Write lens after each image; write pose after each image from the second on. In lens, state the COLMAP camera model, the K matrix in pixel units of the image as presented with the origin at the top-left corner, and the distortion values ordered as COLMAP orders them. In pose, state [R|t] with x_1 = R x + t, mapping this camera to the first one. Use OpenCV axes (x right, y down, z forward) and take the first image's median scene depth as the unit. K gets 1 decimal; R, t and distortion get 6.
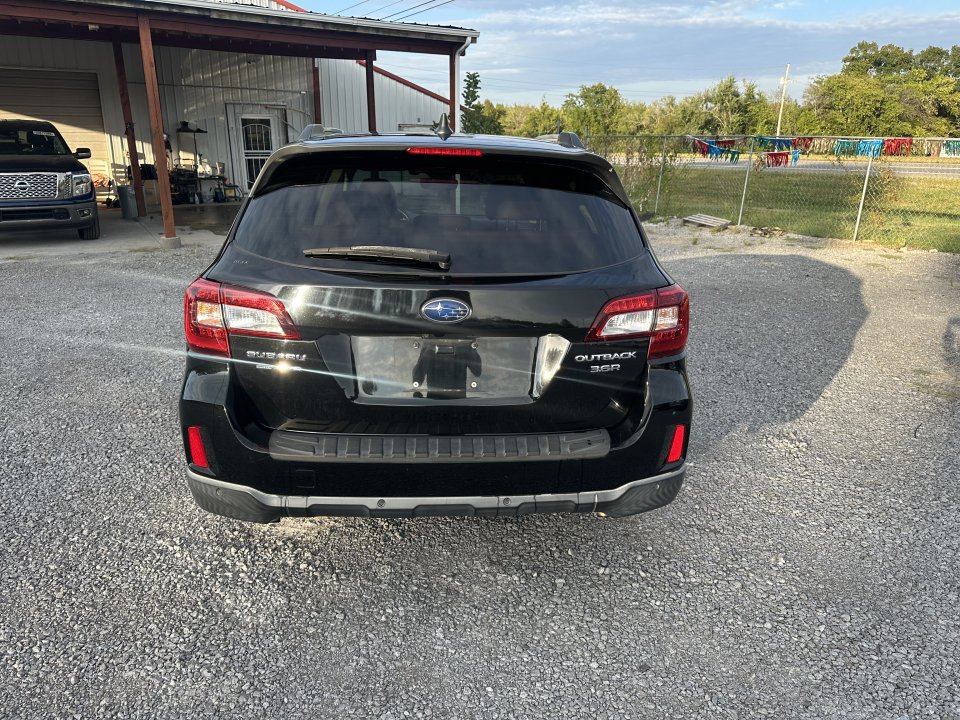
lens RADIAL K [[676.7, 0, 479.7], [0, 676.7, 355.3], [0, 0, 1]] dist [0.031390, -0.030089]
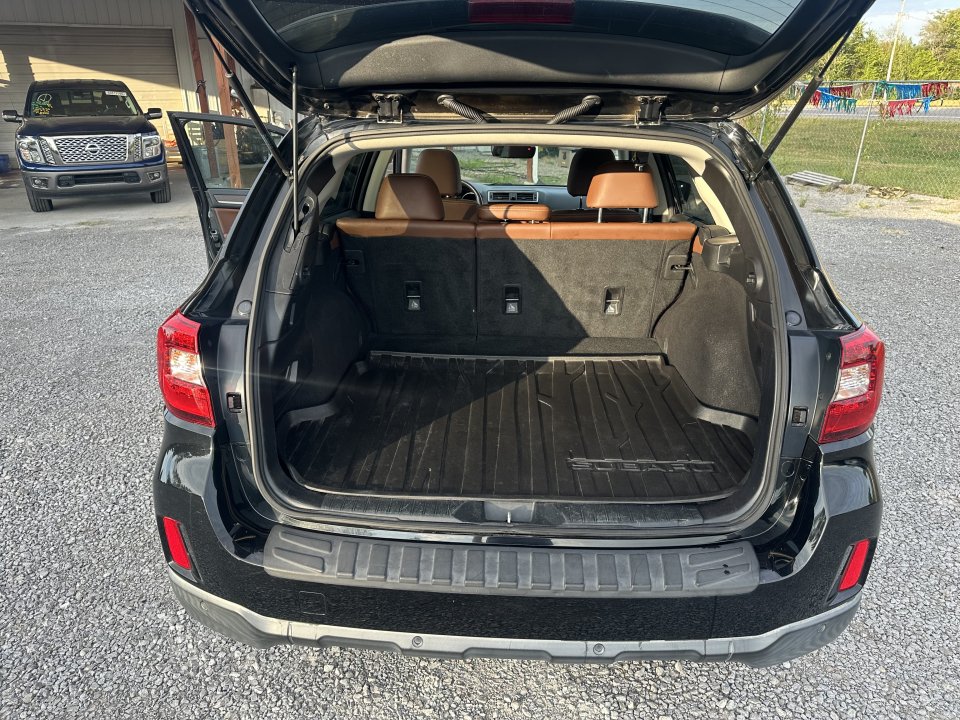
lens RADIAL K [[676.7, 0, 487.1], [0, 676.7, 358.9], [0, 0, 1]] dist [0.031390, -0.030089]
pose [[0.994921, 0.019998, -0.098651, -0.007323], [-0.013097, 0.997453, 0.070113, -0.089023], [0.099801, -0.068465, 0.992649, 0.235984]]
